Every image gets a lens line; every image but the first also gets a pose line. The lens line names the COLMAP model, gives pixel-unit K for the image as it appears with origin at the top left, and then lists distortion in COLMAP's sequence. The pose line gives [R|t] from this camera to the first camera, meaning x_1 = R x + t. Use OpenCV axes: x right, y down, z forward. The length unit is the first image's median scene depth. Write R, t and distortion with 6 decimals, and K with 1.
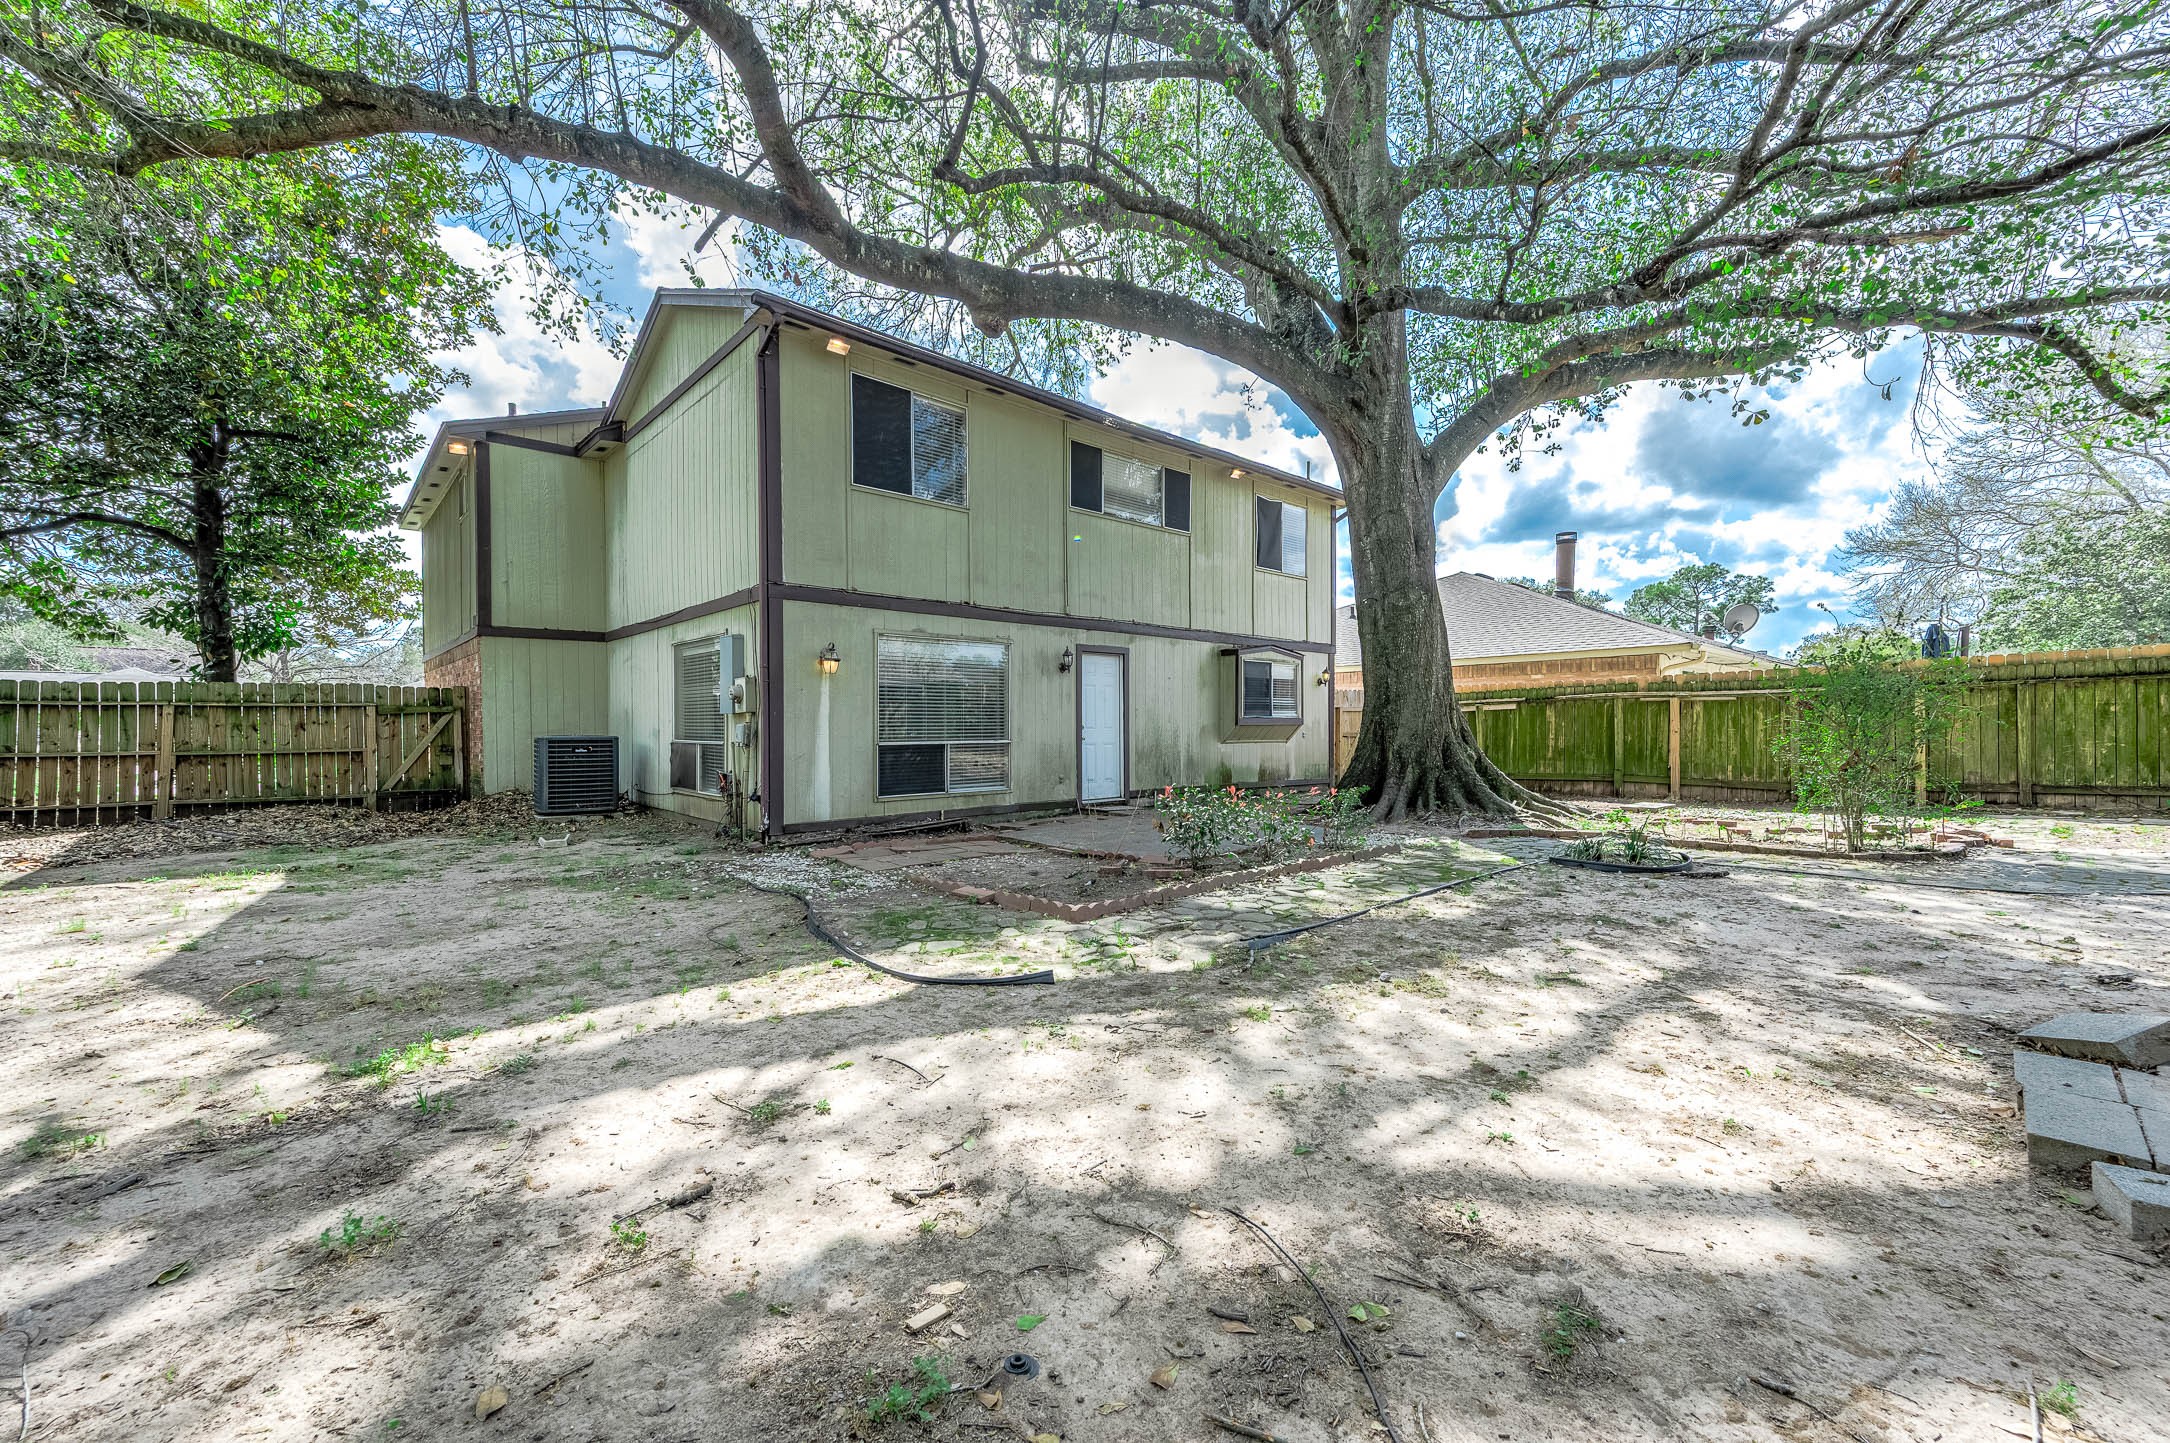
lens RADIAL K [[858.5, 0, 1097.7], [0, 858.5, 724.4], [0, 0, 1]] dist [0.019899, -0.000158]
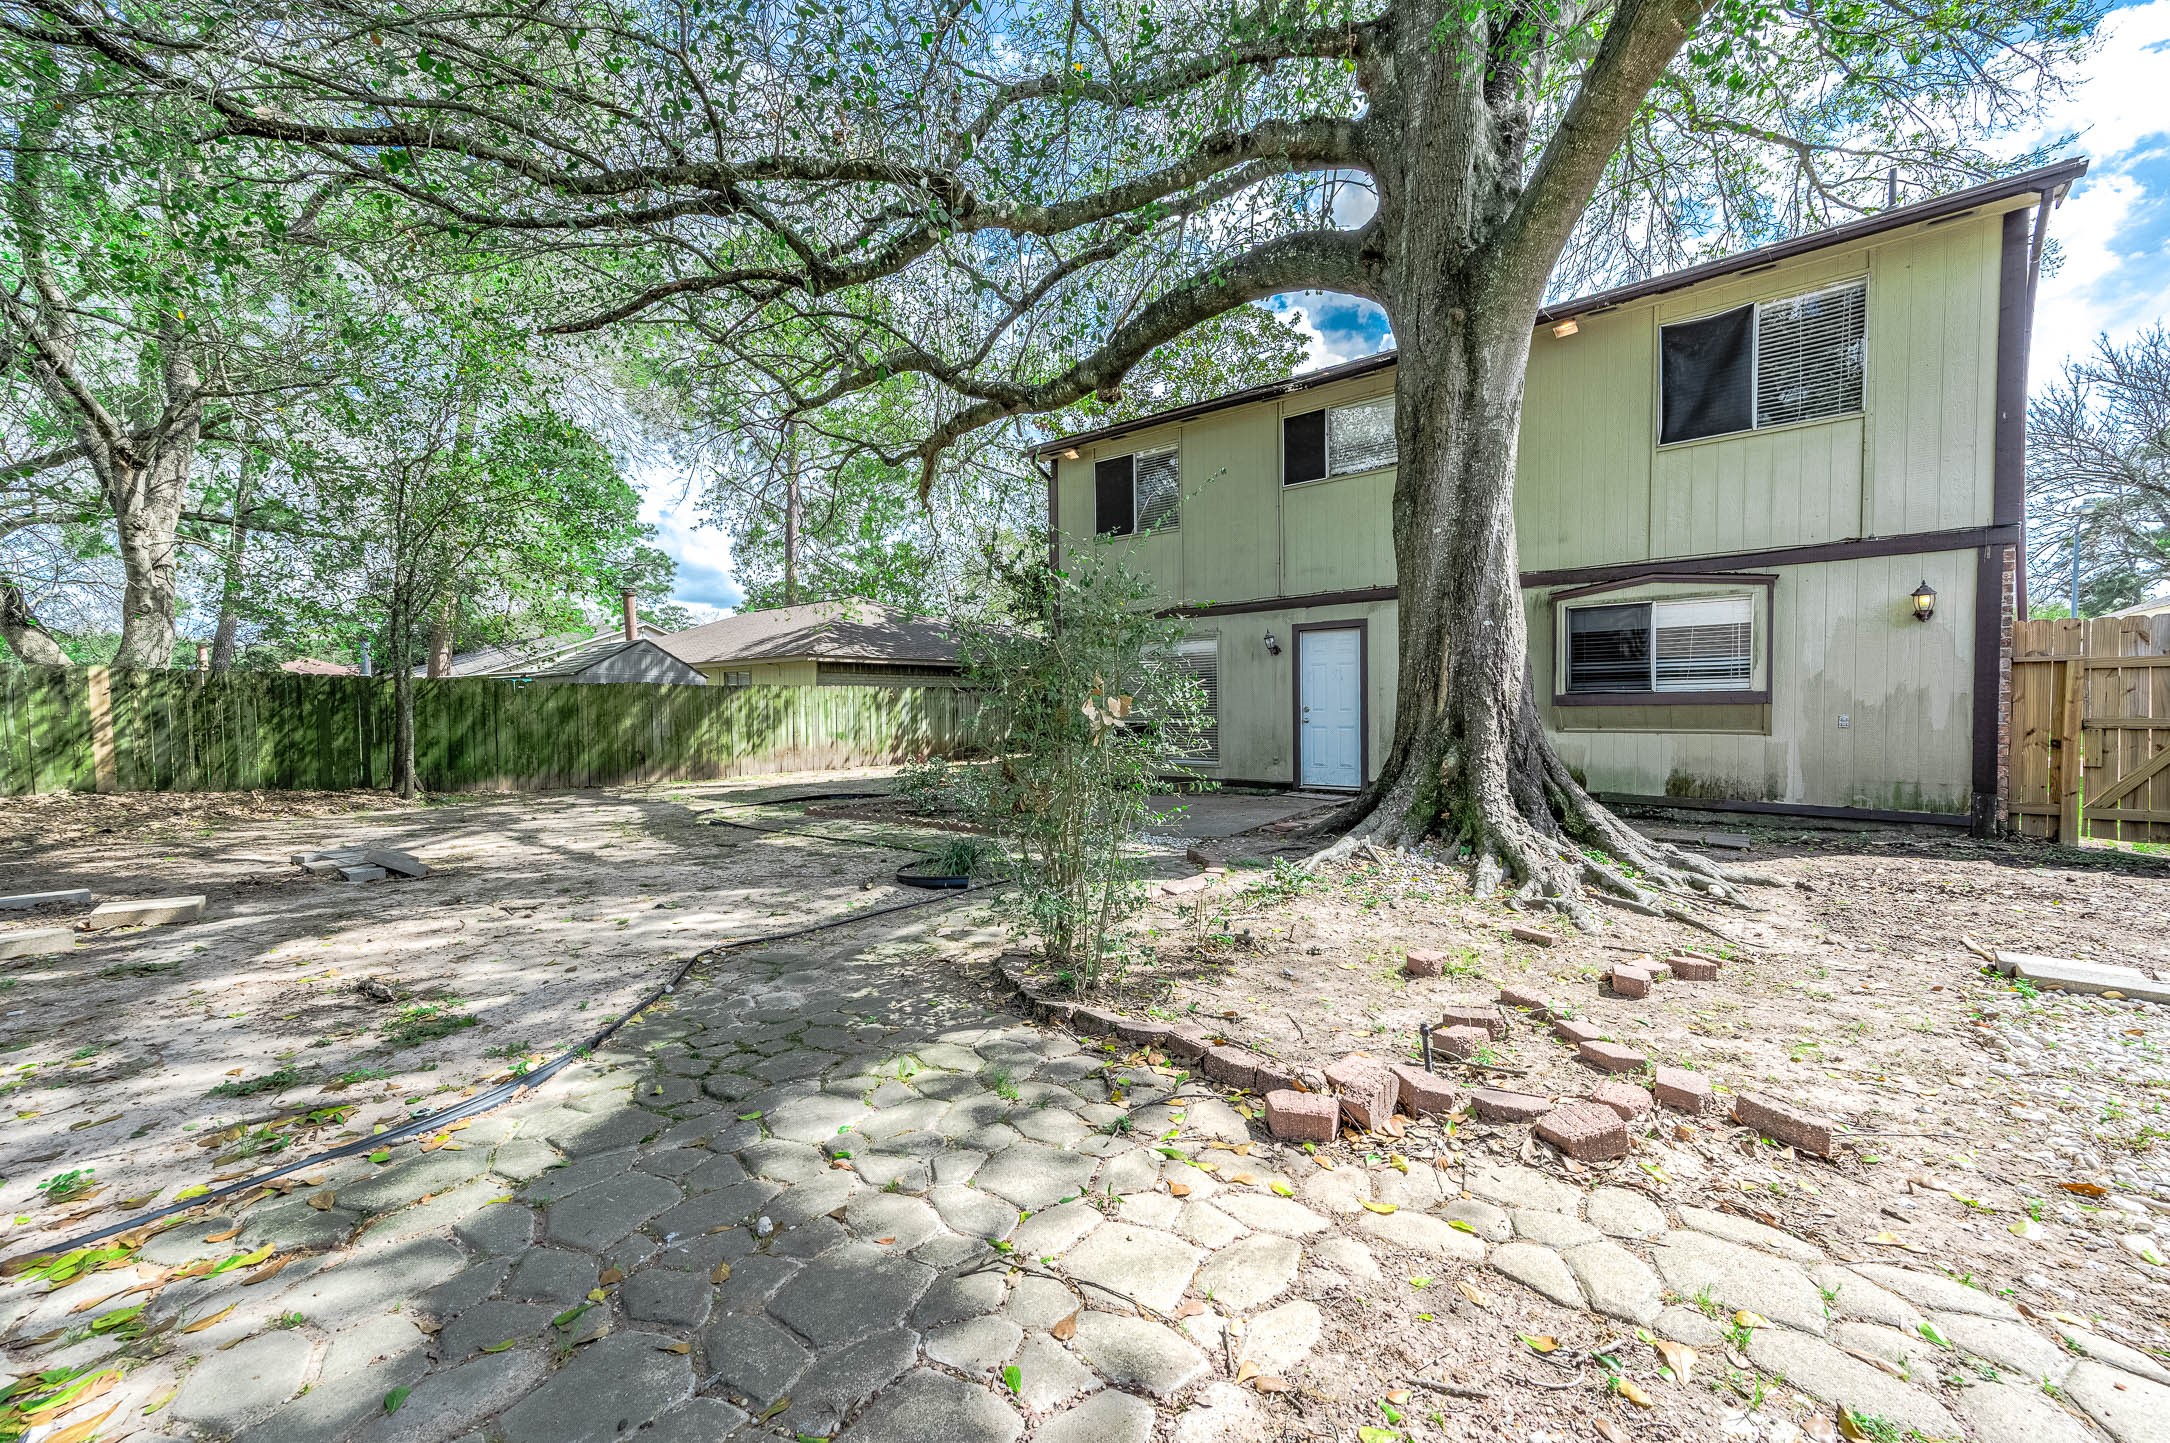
lens RADIAL K [[858.5, 0, 1084.8], [0, 858.5, 722.5], [0, 0, 1]] dist [0.019899, -0.000158]
pose [[0.146885, 0.020803, -0.988935, 0.978771], [0.012216, 0.999664, 0.022843, -0.007523], [0.989078, -0.015436, 0.146582, 0.662091]]
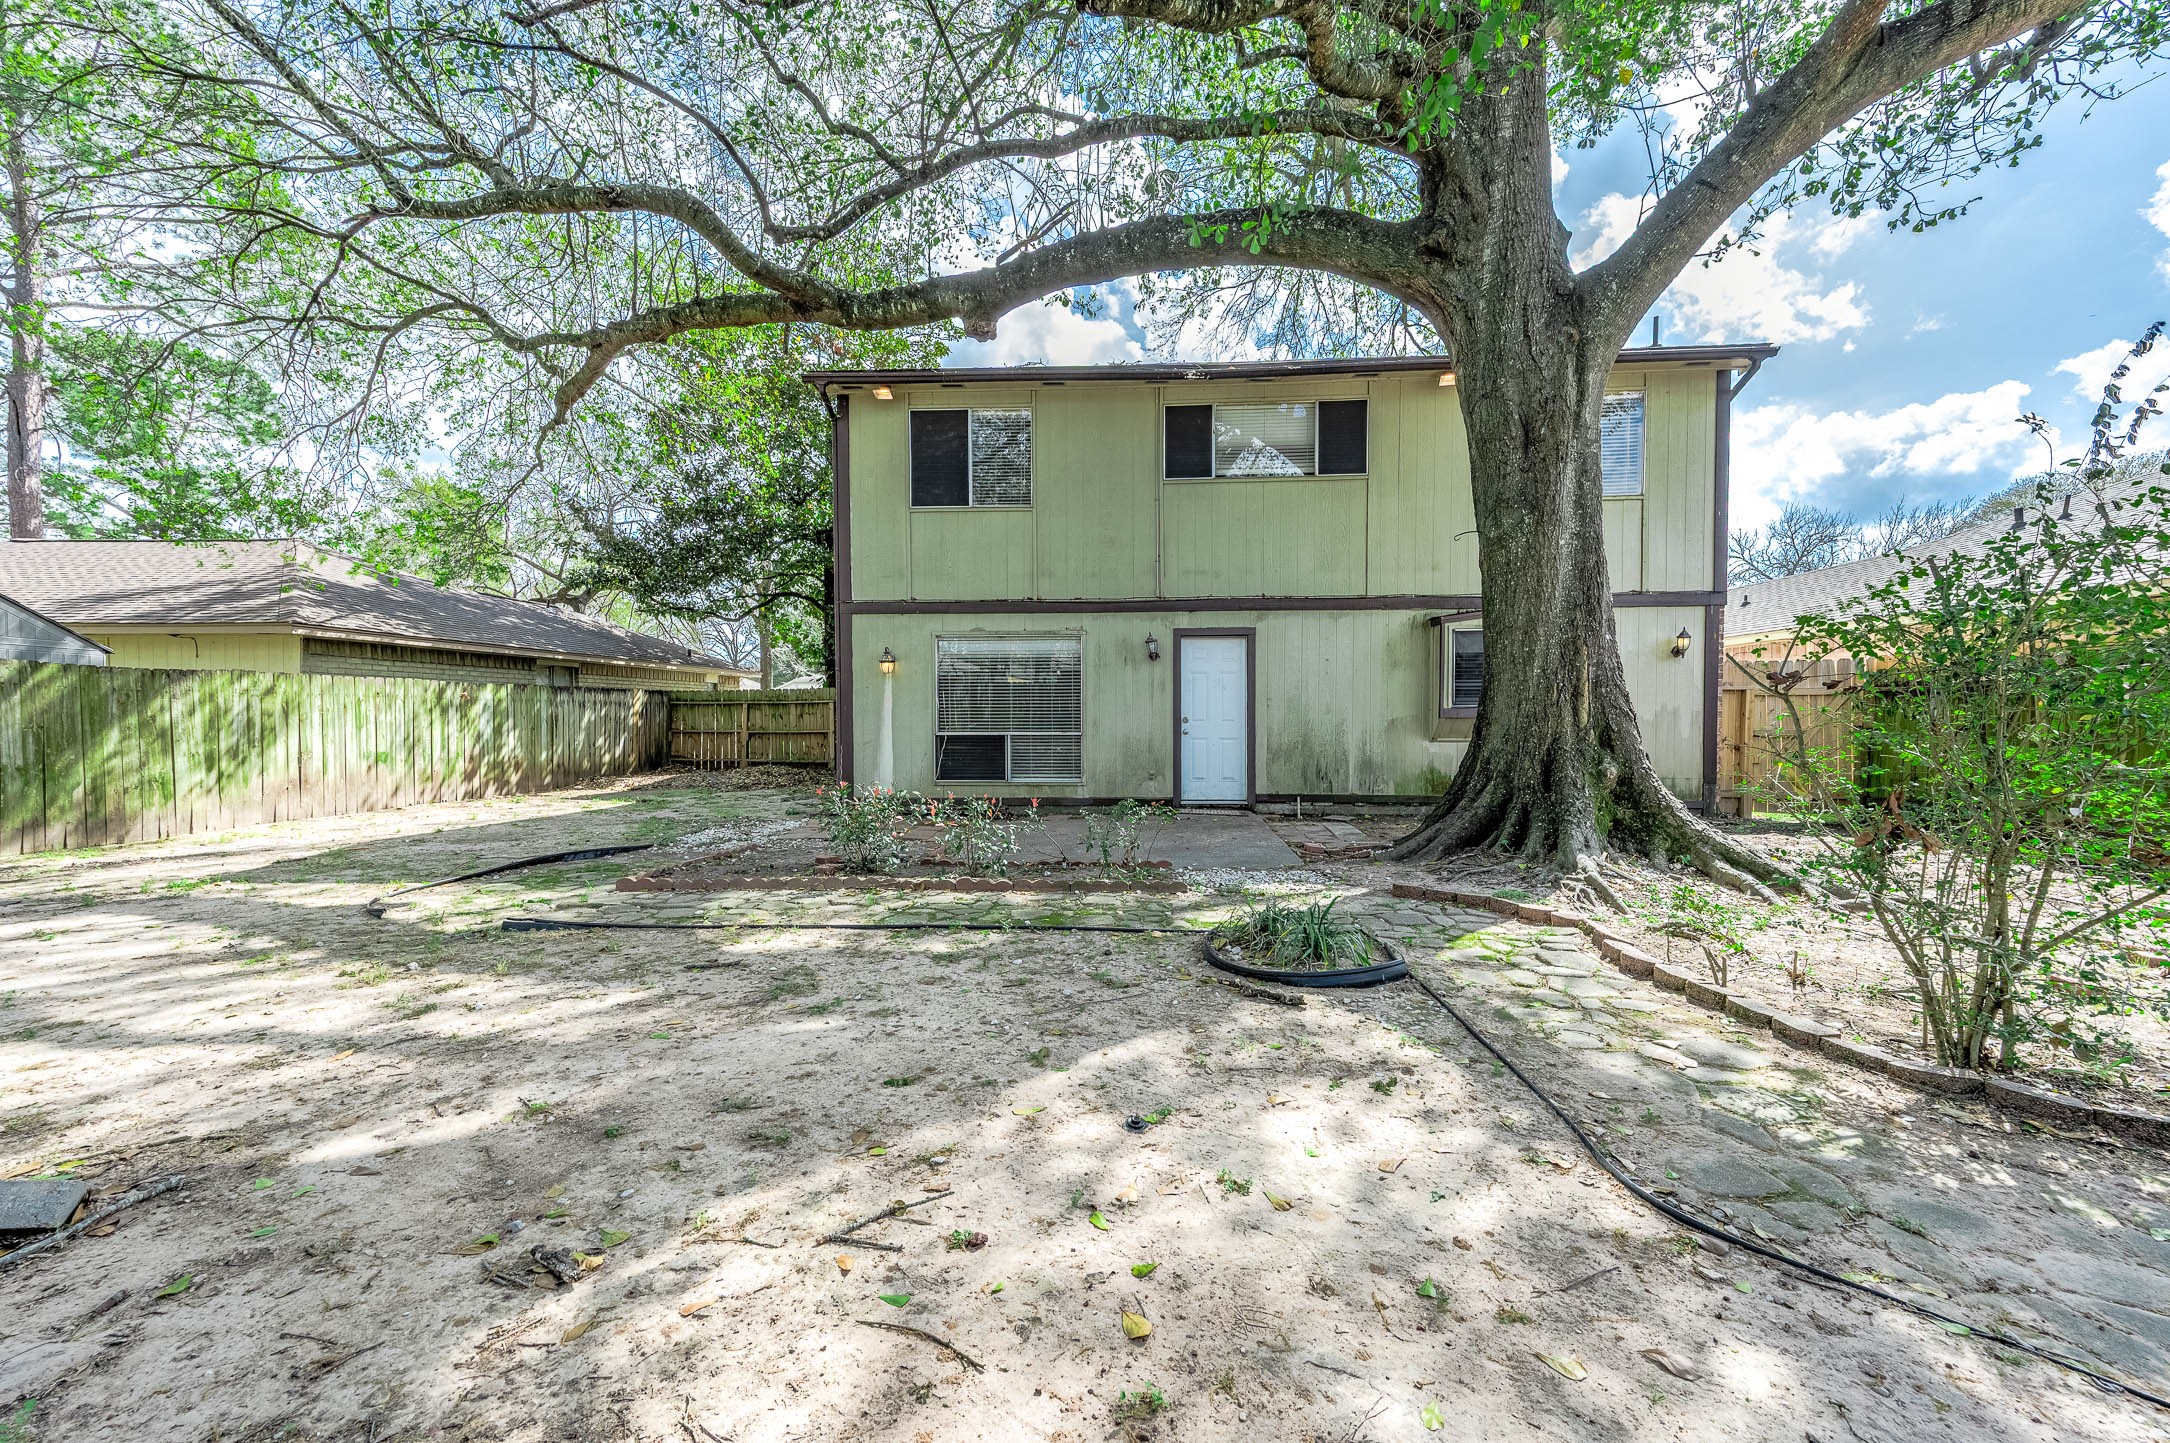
lens RADIAL K [[858.5, 0, 1090.3], [0, 858.5, 724.0], [0, 0, 1]] dist [0.019899, -0.000158]
pose [[0.691461, 0.010458, -0.722338, 0.615436], [-0.000852, 0.999906, 0.013662, -0.005020], [0.722414, -0.008831, 0.691405, 0.324513]]
